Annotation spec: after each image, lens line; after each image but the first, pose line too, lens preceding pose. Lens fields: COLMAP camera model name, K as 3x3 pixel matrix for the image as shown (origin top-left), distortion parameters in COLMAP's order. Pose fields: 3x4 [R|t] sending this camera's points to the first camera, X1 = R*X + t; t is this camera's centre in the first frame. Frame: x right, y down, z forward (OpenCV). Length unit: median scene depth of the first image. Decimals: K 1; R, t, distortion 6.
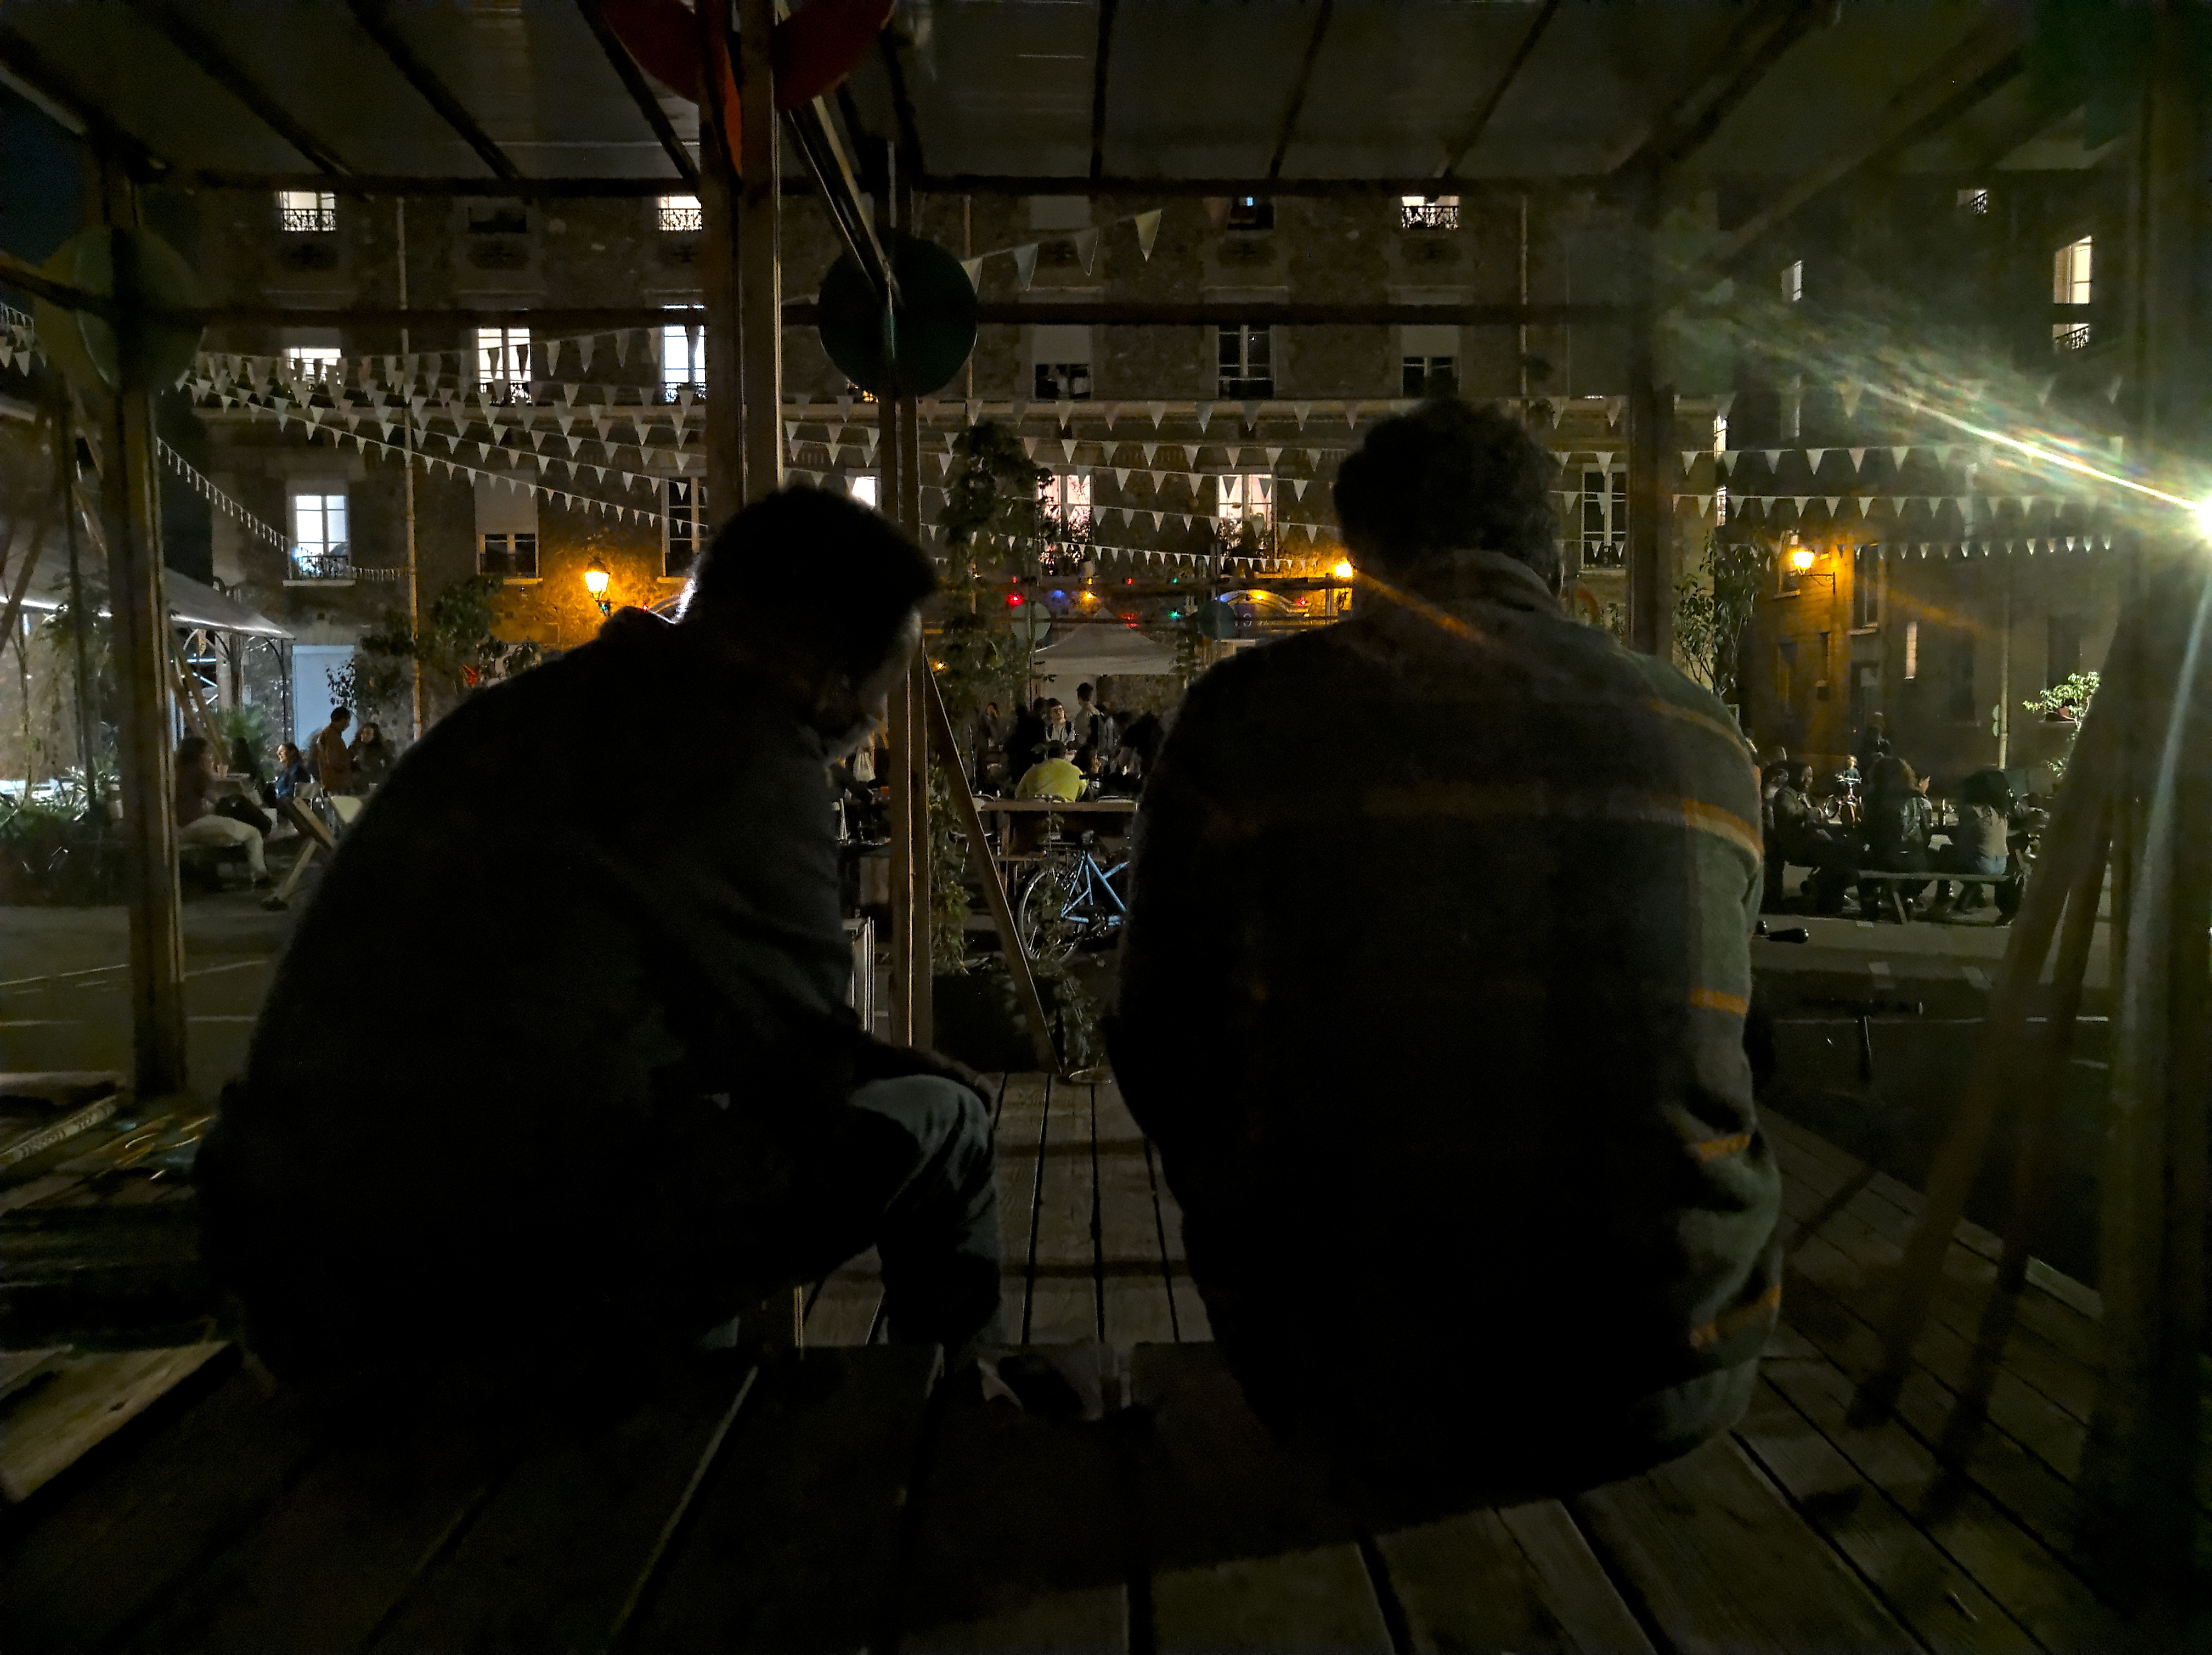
lens RADIAL K [[1746.3, 0, 1104.0], [0, 1746.3, 817.8], [0, 0, 1]] dist [-0.006682, 0.039643]
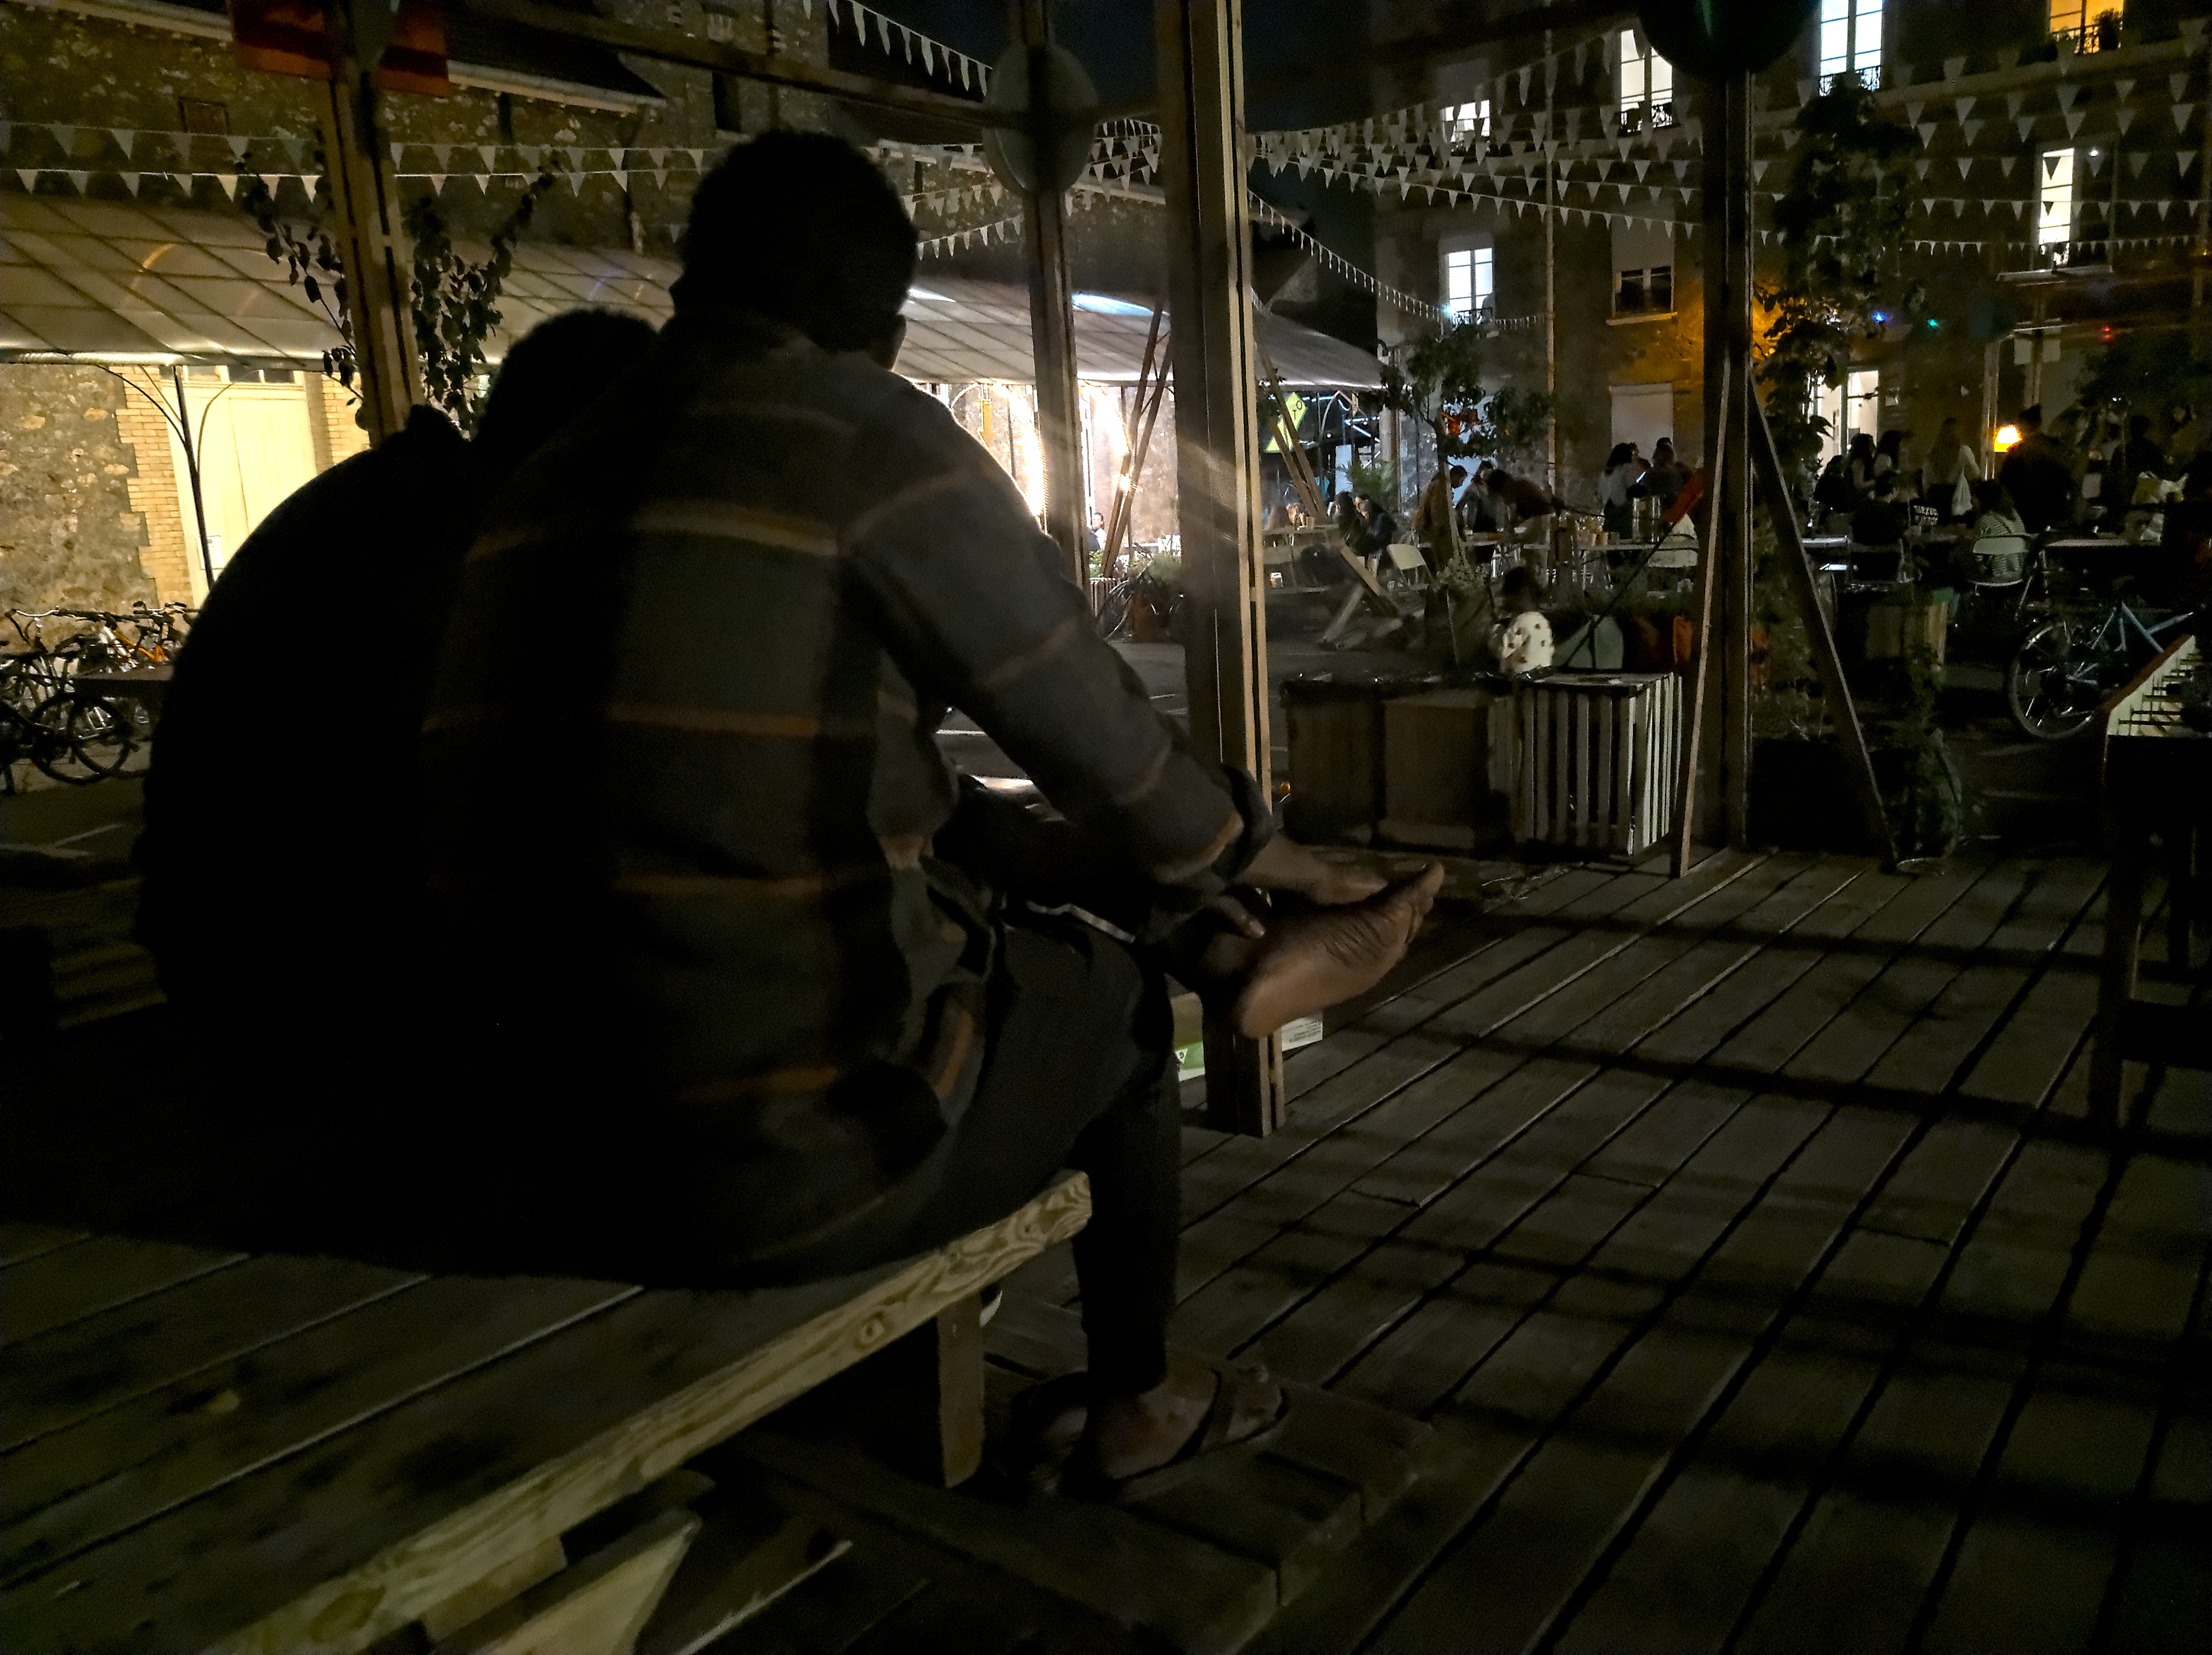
lens RADIAL K [[1746.3, 0, 1106.1], [0, 1746.3, 806.0], [0, 0, 1]] dist [-0.006682, 0.039643]
pose [[0.790495, 0.076215, -0.607708, 0.038019], [0.009036, 0.990668, 0.135997, -0.000298], [0.612402, -0.112996, 0.782429, 0.016177]]
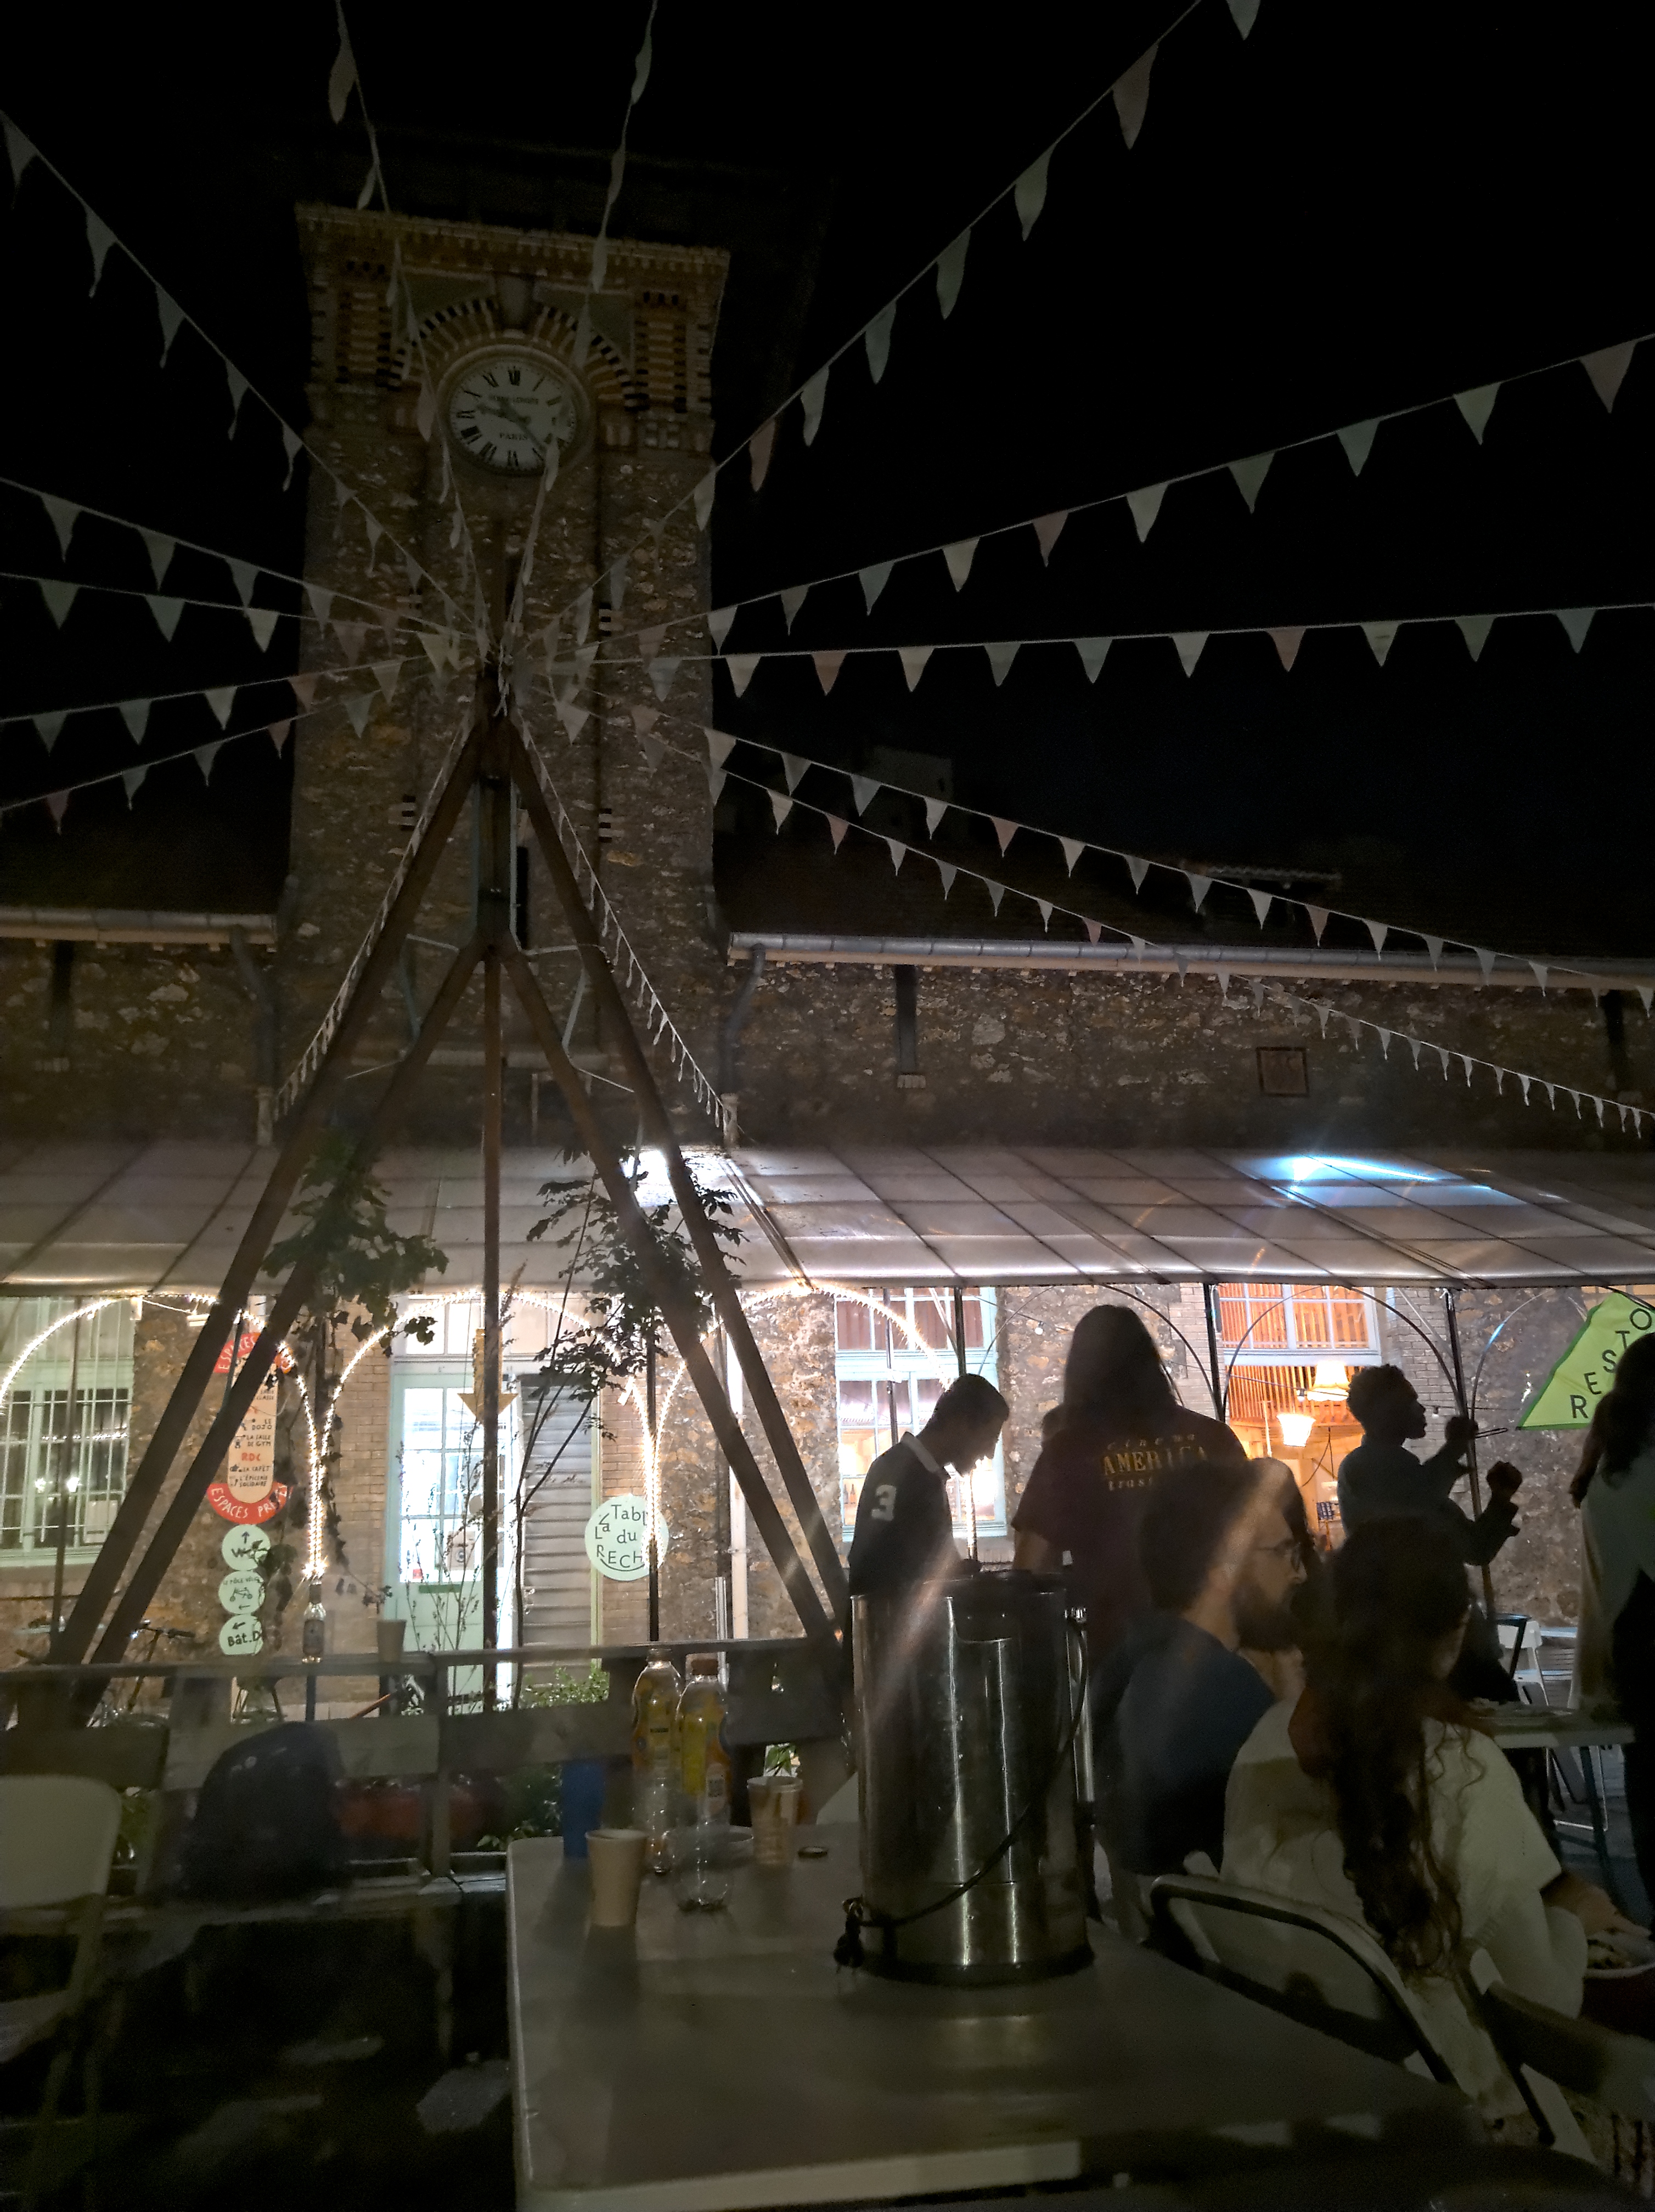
lens RADIAL K [[1746.3, 0, 850.3], [0, 1746.3, 1088.9], [0, 0, 1]] dist [-0.006682, 0.039643]
pose [[0.171422, -0.269491, -0.947623, -0.078229], [-0.021589, 0.960602, -0.277087, -0.016277], [0.984961, 0.067957, 0.158851, 0.481915]]
